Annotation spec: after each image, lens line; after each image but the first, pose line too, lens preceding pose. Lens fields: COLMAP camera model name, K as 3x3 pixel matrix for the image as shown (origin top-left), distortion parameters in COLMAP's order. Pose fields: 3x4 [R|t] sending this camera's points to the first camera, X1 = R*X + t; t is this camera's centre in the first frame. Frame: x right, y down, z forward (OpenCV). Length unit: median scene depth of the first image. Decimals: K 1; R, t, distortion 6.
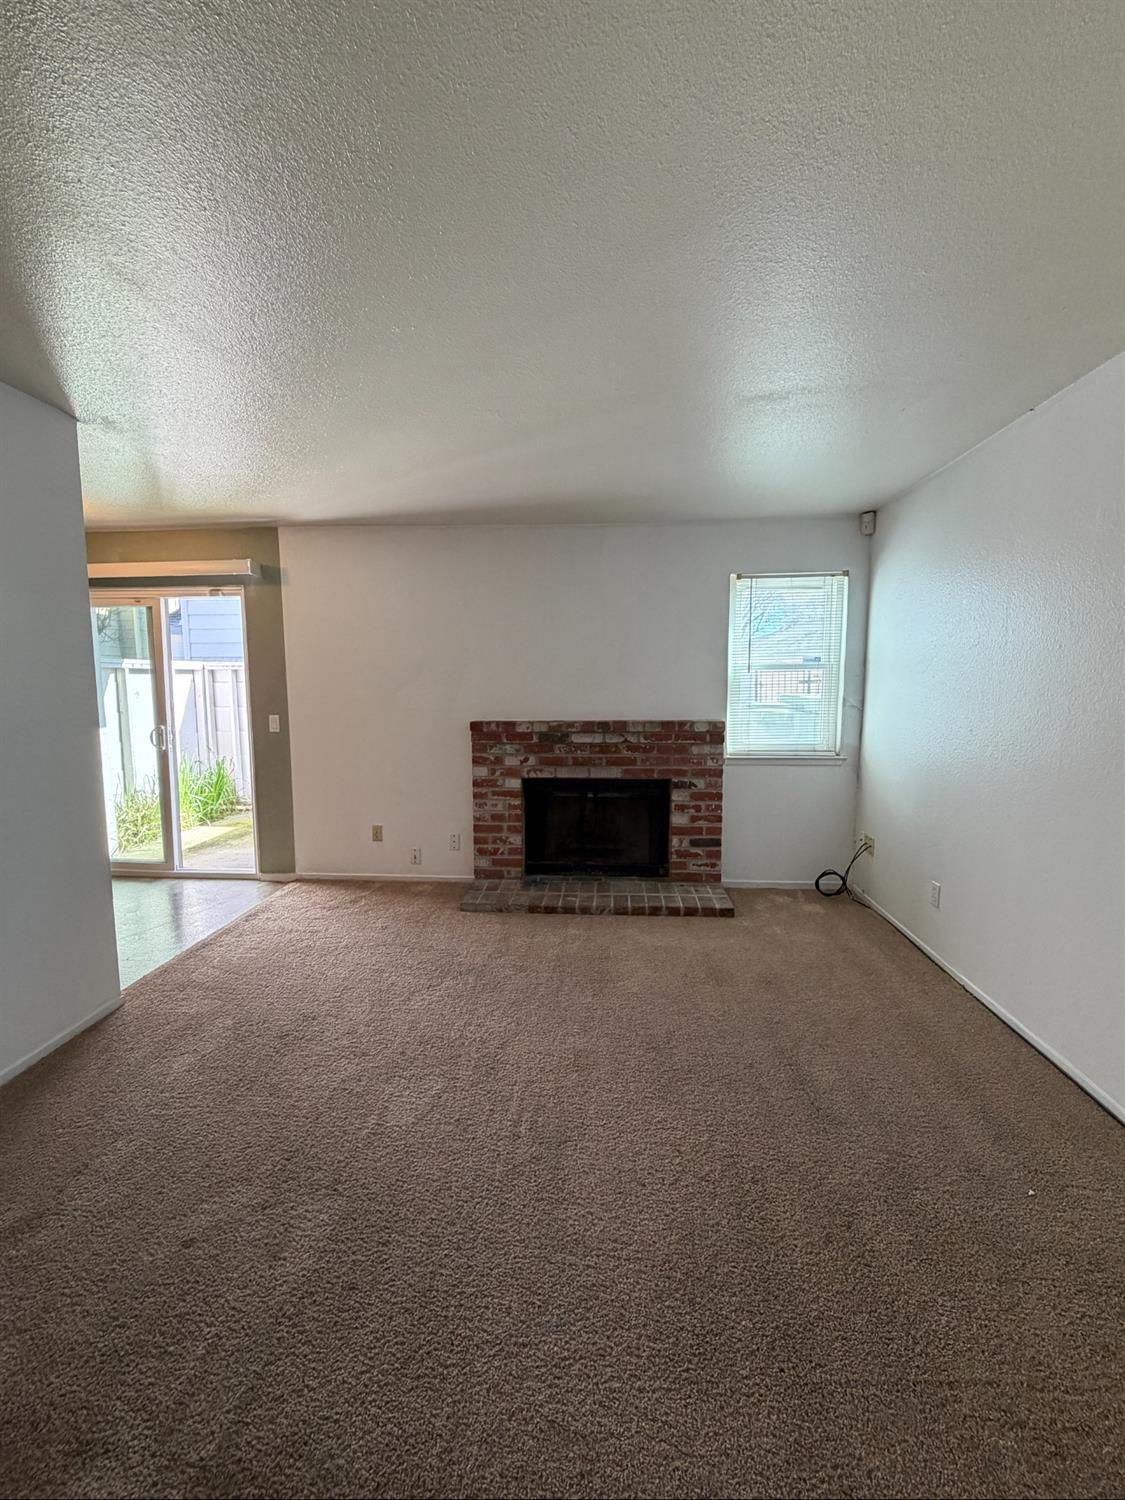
lens RADIAL K [[613.0, 0, 565.2], [0, 613.0, 744.1], [0, 0, 1]] dist [-0.000197, -0.000038]
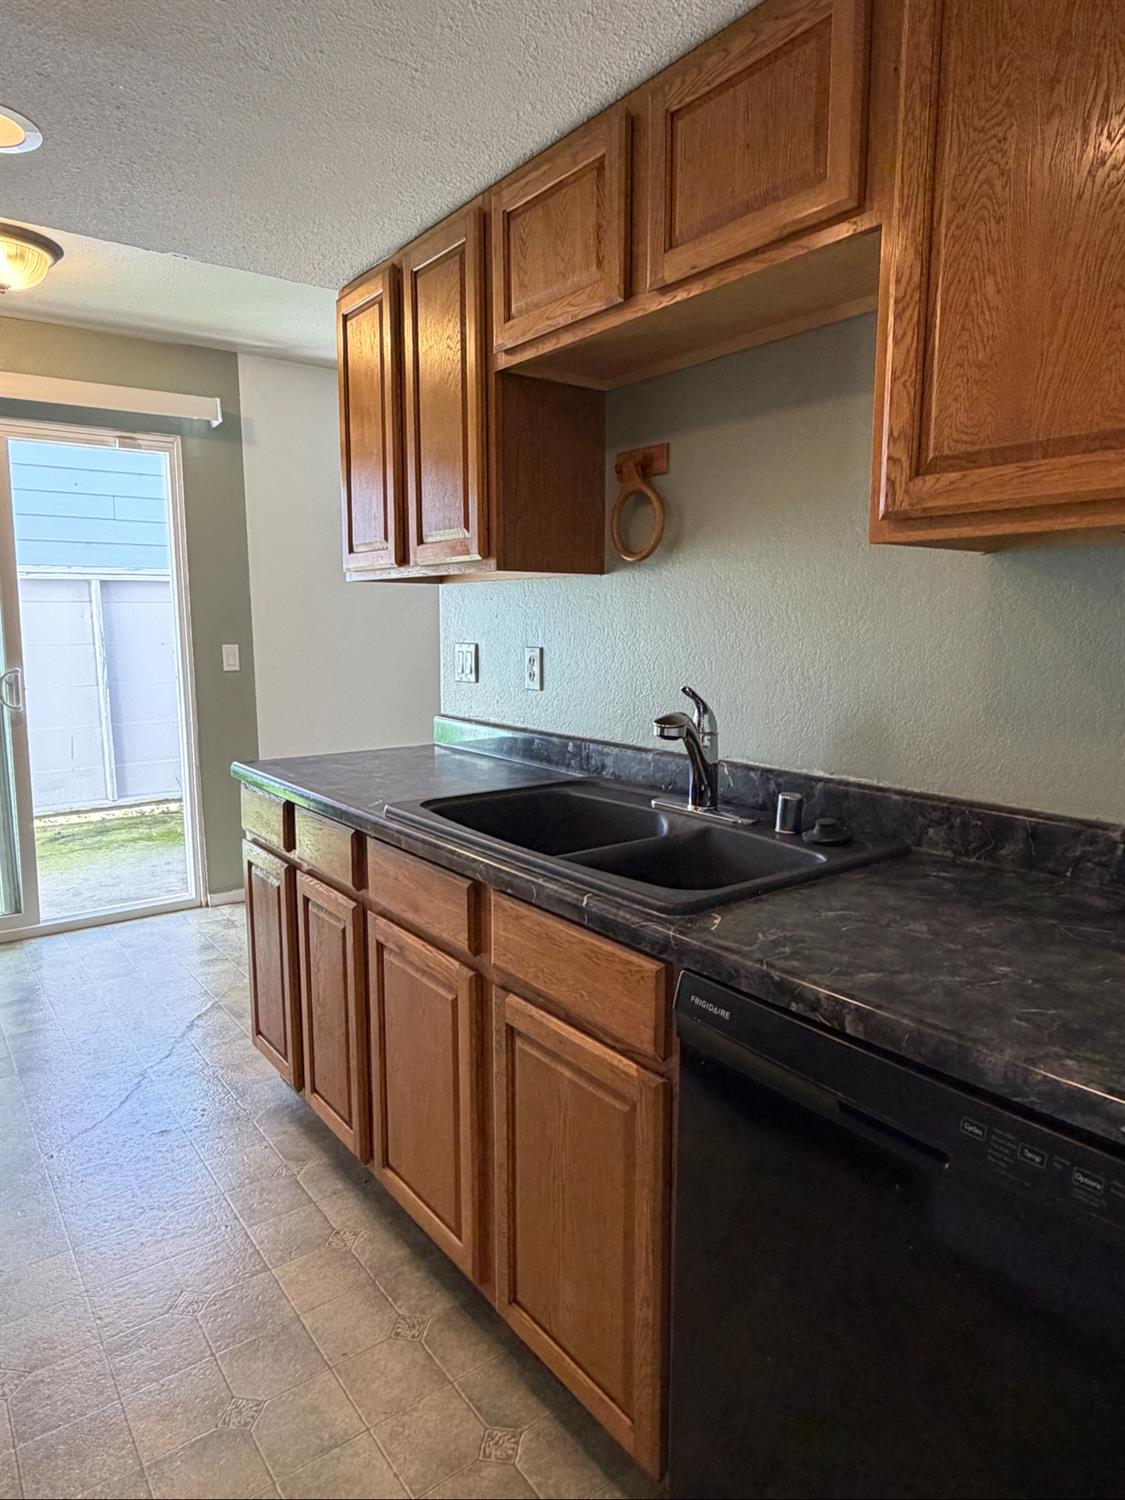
lens RADIAL K [[926.5, 0, 572.4], [0, 926.5, 748.3], [0, 0, 1]] dist [-0.004268, 0.002858]
pose [[0.744425, -0.092076, 0.661327, -0.862540], [0.067351, 0.995749, 0.062824, 0.024279], [-0.664301, -0.002227, 0.747462, 0.028929]]
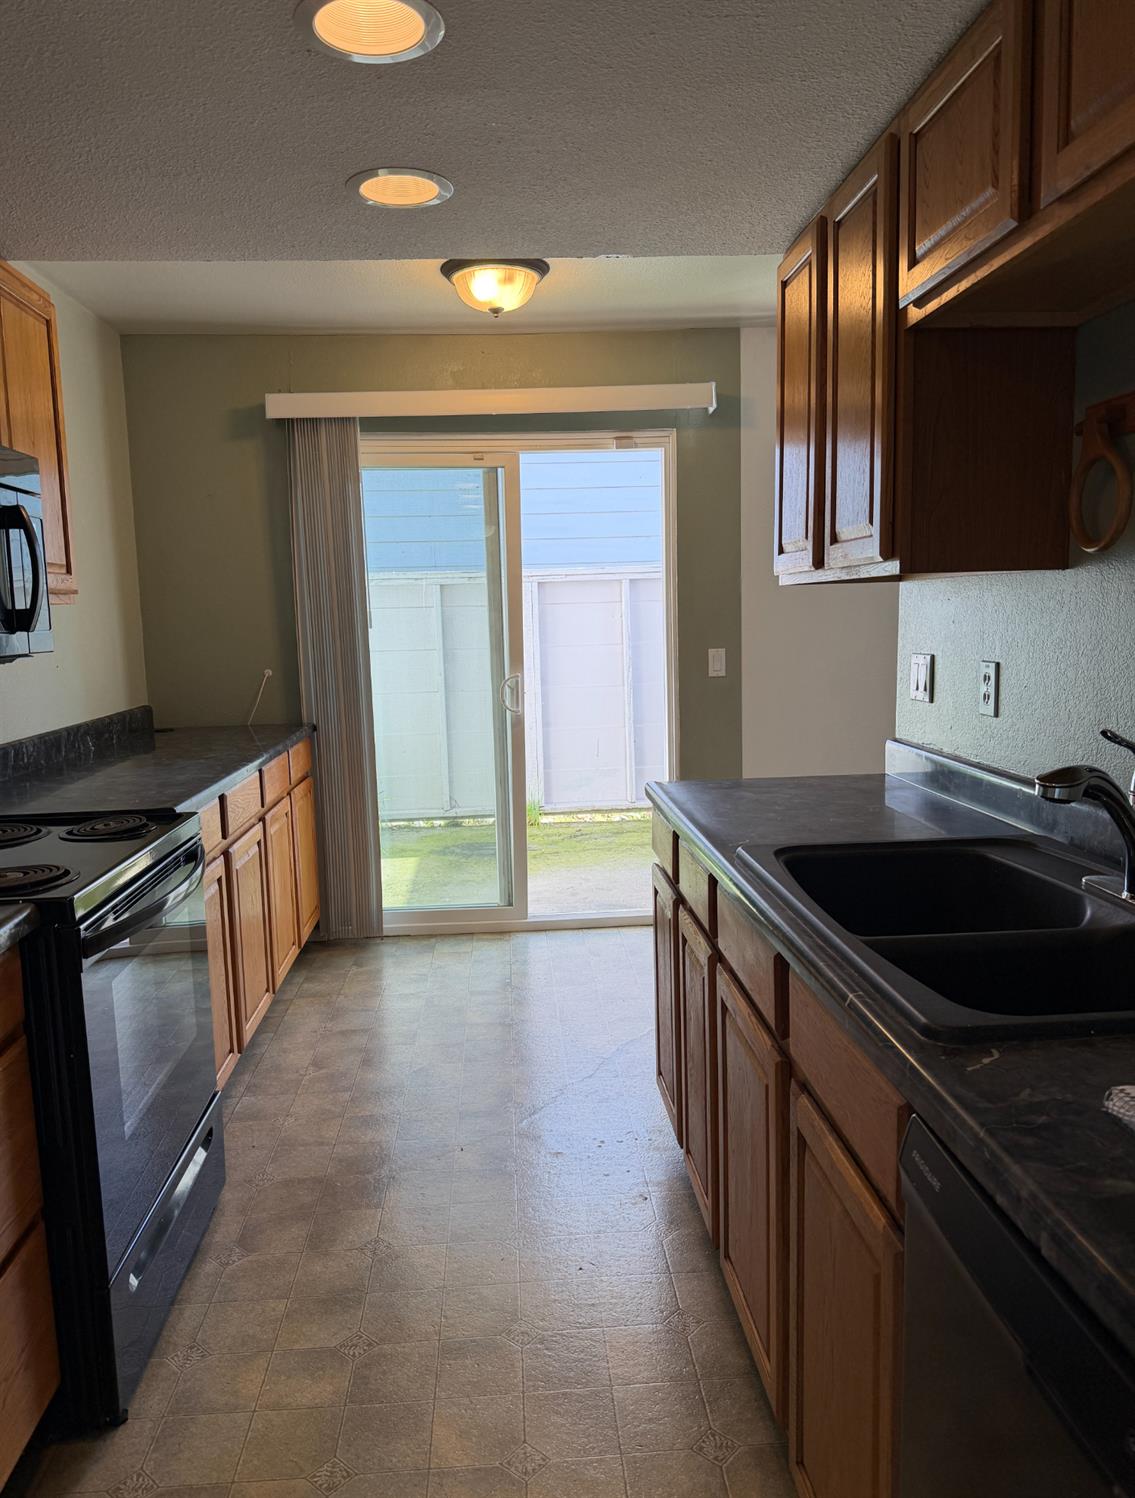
lens RADIAL K [[1071.1, 0, 566.2], [0, 1071.1, 747.9], [0, 0, 1]] dist [0.065096, -0.084652]
pose [[0.989199, -0.043268, 0.140051, -0.772190], [0.039752, 0.998823, 0.027806, 0.015265], [-0.141089, -0.021938, 0.989754, -0.020733]]
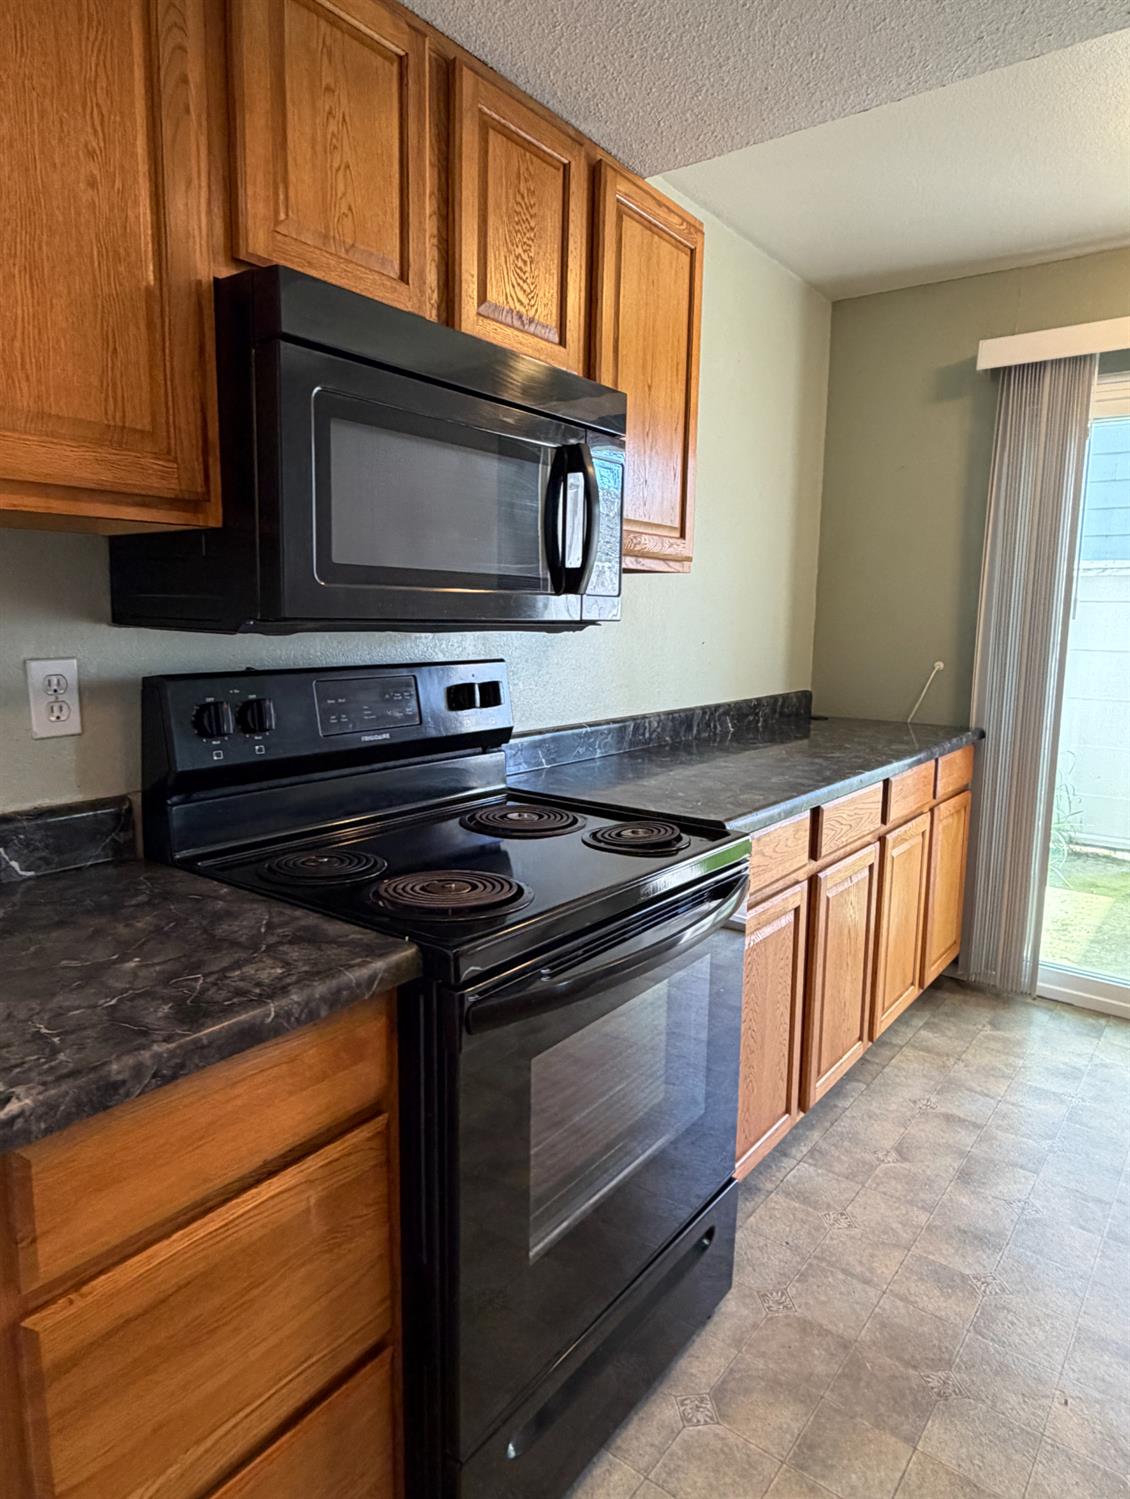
lens RADIAL K [[925.9, 0, 560.6], [0, 925.9, 745.6], [0, 0, 1]] dist [-0.004268, 0.002858]
pose [[0.836506, 0.091429, -0.540276, -0.746828], [-0.070018, 0.995734, 0.060096, 0.002863], [0.543466, -0.012441, 0.839339, 0.214162]]
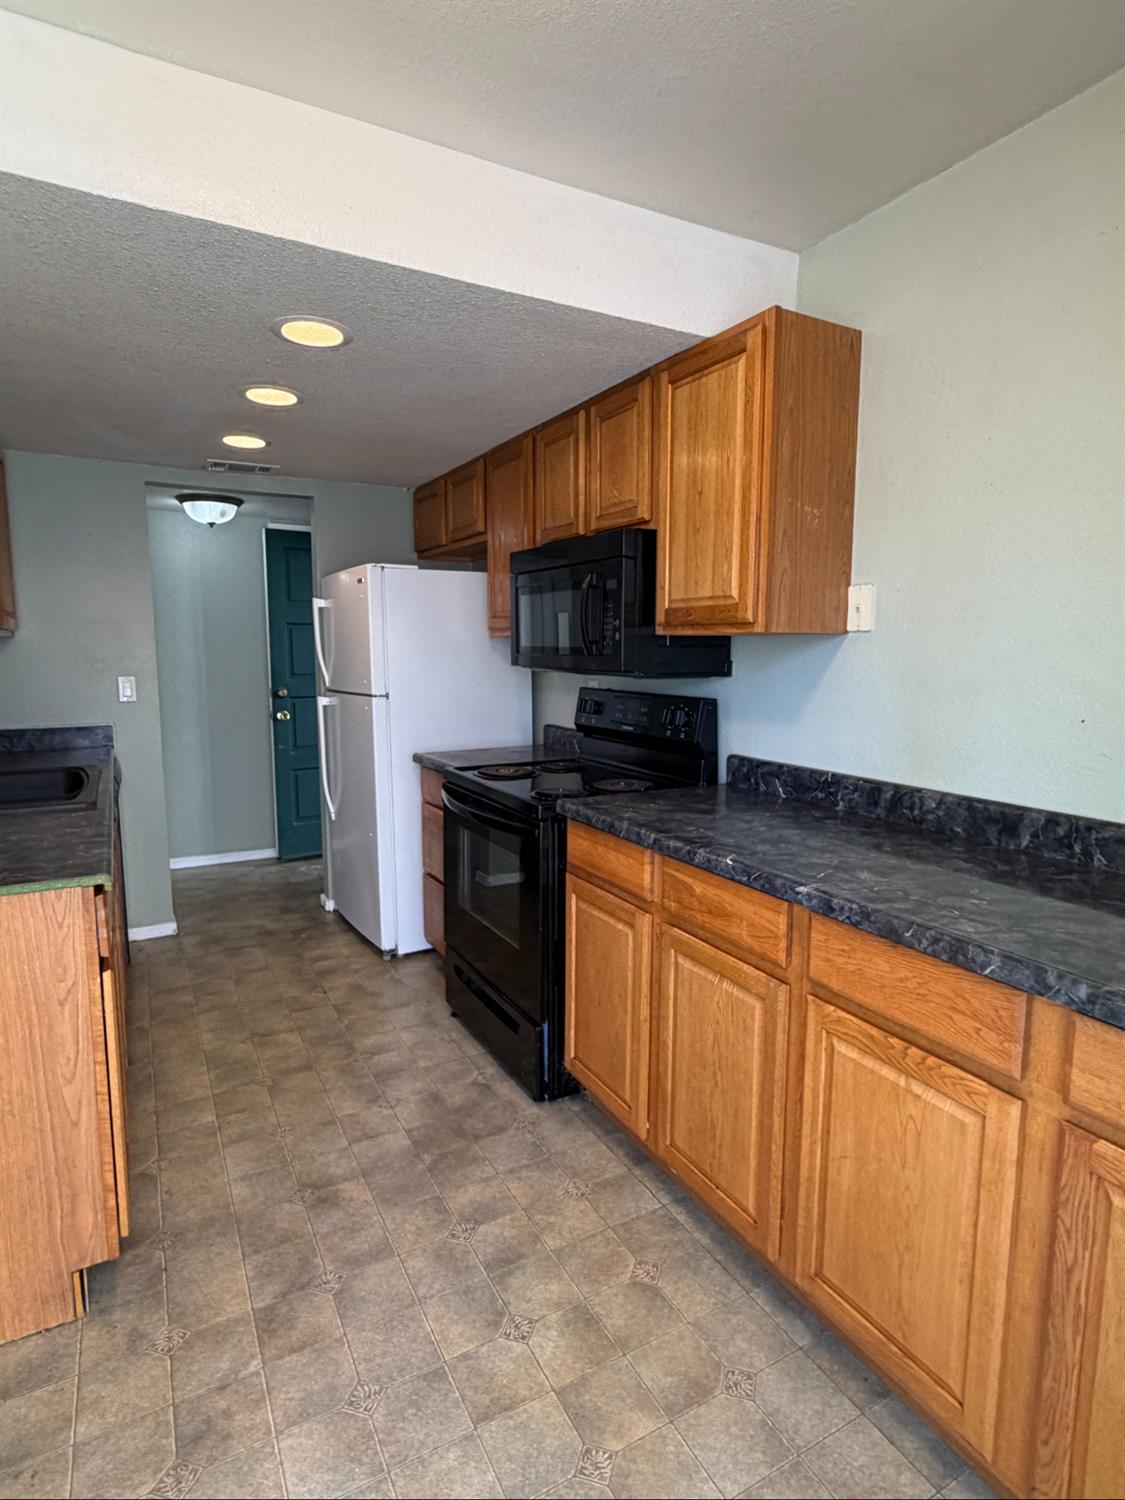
lens RADIAL K [[795.4, 0, 572.0], [0, 795.4, 747.7], [0, 0, 1]] dist [-0.001835, 0.000200]
pose [[-0.831569, 0.070863, -0.550882, -0.613899], [-0.056580, 0.975861, 0.210938, -0.095026], [0.552532, 0.206579, -0.807486, 1.030680]]
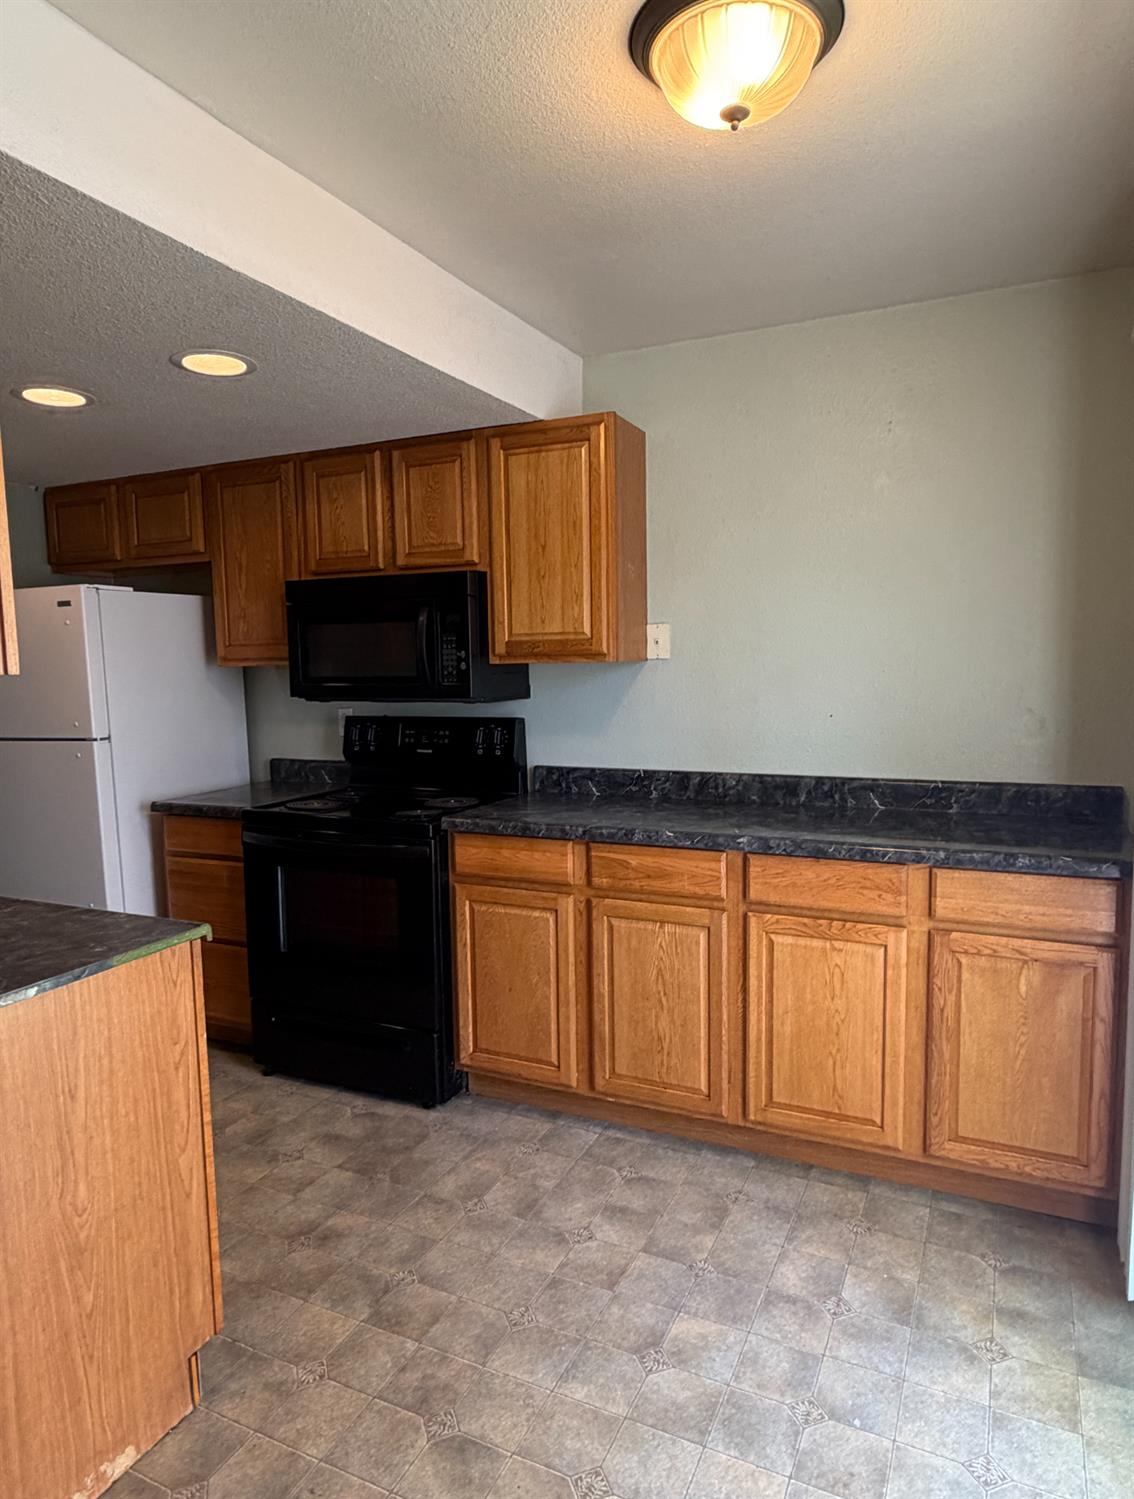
lens RADIAL K [[923.4, 0, 562.9], [0, 923.4, 751.8], [0, 0, 1]] dist [-0.002166, 0.002744]
pose [[-0.355084, 0.103298, -0.929110, -0.302142], [-0.076966, 0.987272, 0.139179, -0.095372], [0.931660, 0.120930, -0.342614, 0.905949]]
